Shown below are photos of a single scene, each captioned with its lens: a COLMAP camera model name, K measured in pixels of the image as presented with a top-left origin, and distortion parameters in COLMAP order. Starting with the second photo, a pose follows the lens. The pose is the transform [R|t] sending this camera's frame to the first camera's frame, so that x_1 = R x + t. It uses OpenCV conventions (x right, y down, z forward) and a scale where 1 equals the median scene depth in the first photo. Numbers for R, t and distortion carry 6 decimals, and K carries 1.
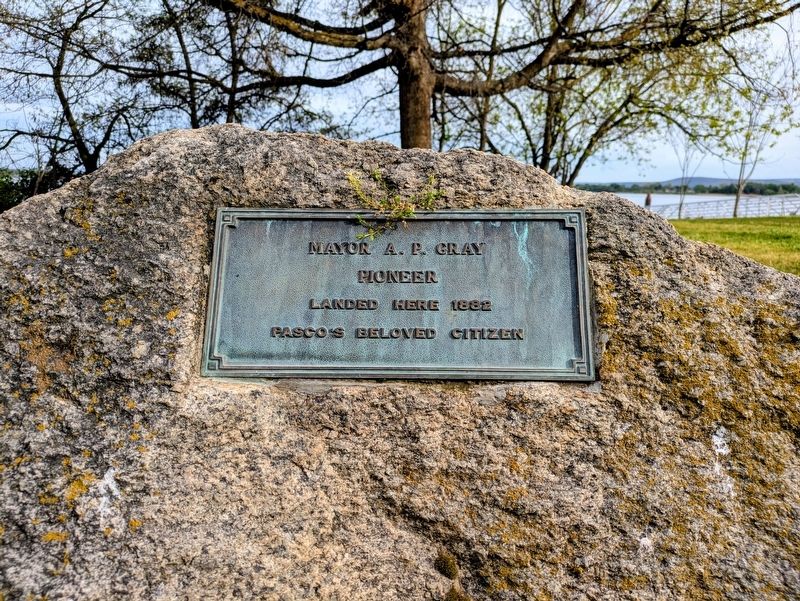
lens RADIAL K [[582.2, 0, 402.7], [0, 582.2, 300.1], [0, 0, 1]] dist [0.029537, 0.000427]
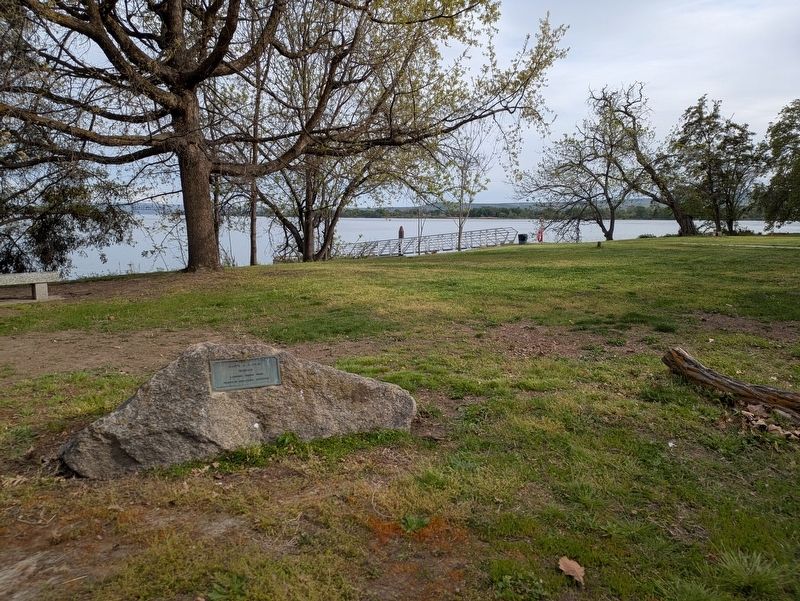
lens RADIAL K [[582.2, 0, 403.6], [0, 582.2, 303.9], [0, 0, 1]] dist [0.029537, 0.000427]
pose [[0.929446, -0.072496, 0.361764, -0.577846], [0.083986, 0.996337, -0.016115, -0.453711], [-0.359271, 0.045361, 0.932130, -4.766069]]
